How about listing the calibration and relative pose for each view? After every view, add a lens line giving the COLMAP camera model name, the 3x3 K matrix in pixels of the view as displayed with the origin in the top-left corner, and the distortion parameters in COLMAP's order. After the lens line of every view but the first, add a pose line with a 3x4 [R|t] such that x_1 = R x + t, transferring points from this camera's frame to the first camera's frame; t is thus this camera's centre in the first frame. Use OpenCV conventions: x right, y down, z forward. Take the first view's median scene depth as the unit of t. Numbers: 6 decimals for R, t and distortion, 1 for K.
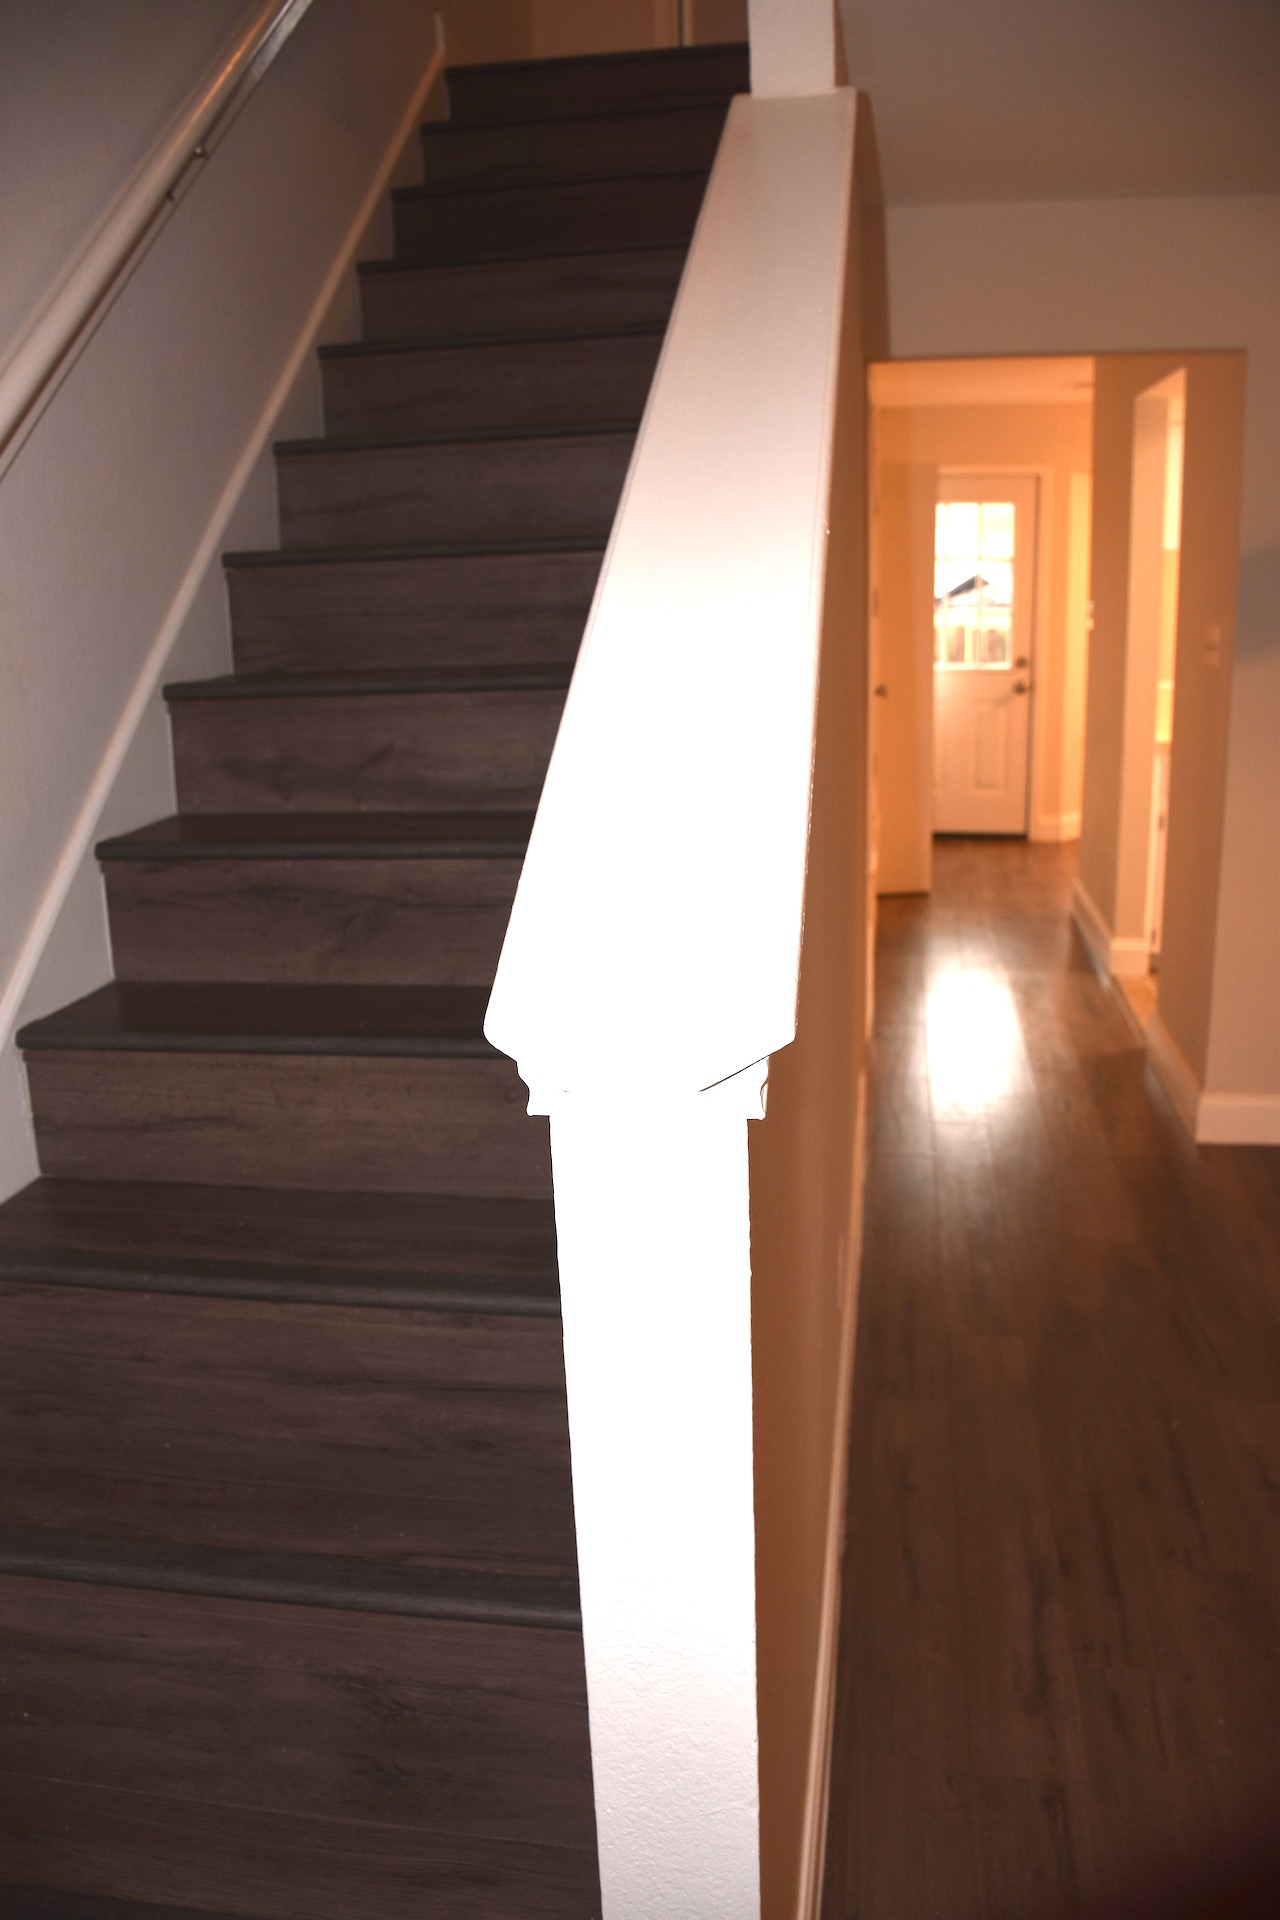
lens RADIAL K [[1502.0, 0, 640.0], [0, 1502.0, 960.0], [0, 0, 1]] dist [-0.137147, 0.066355]
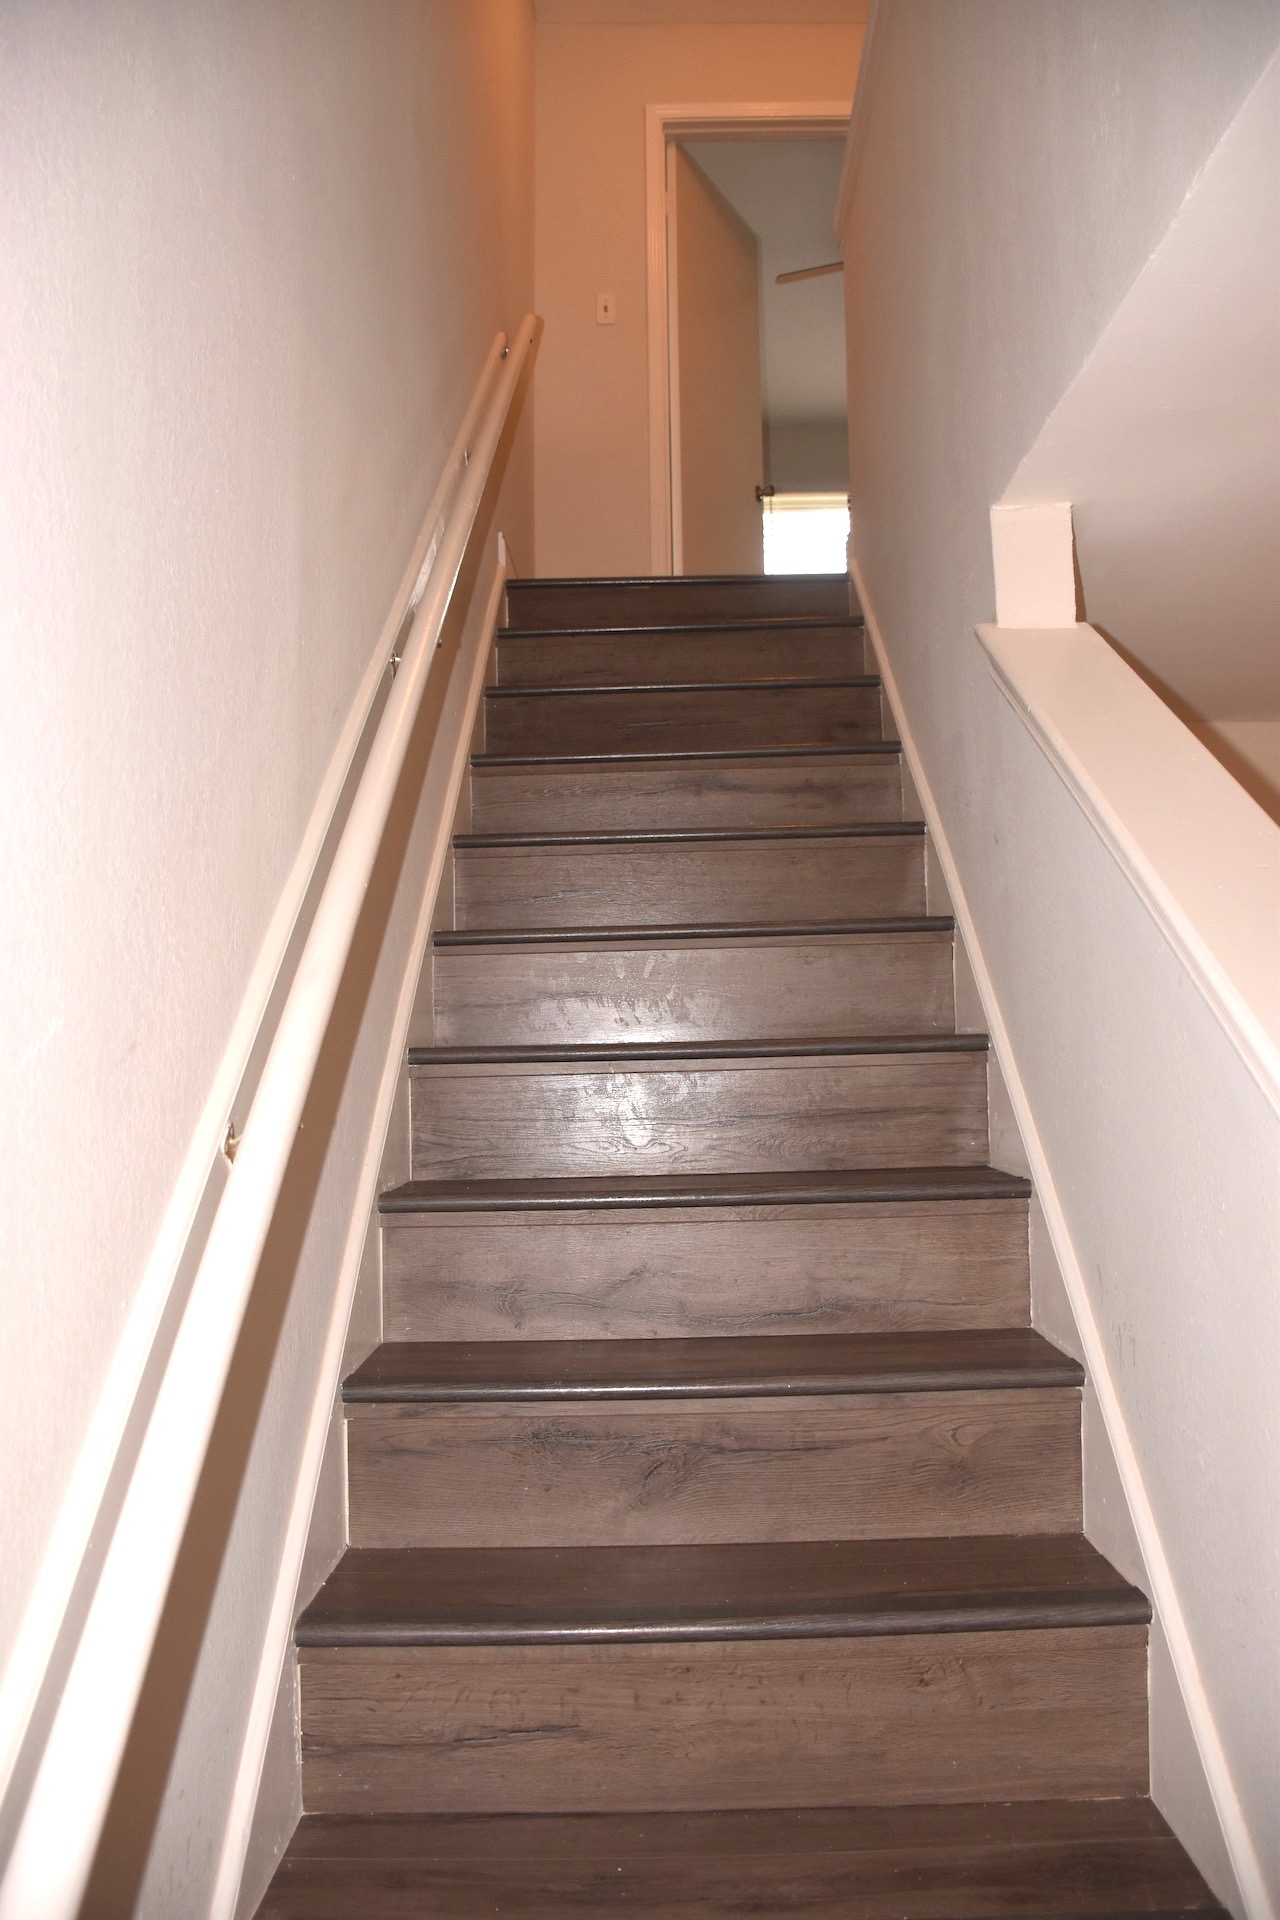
lens RADIAL K [[1528.4, 0, 640.0], [0, 1528.4, 960.0], [0, 0, 1]] dist [-0.094986, 0.002657]
pose [[0.988705, 0.018778, 0.148693, -0.360205], [0.029001, 0.949398, -0.312733, -0.035645], [-0.147041, 0.313513, 0.938130, 0.088475]]
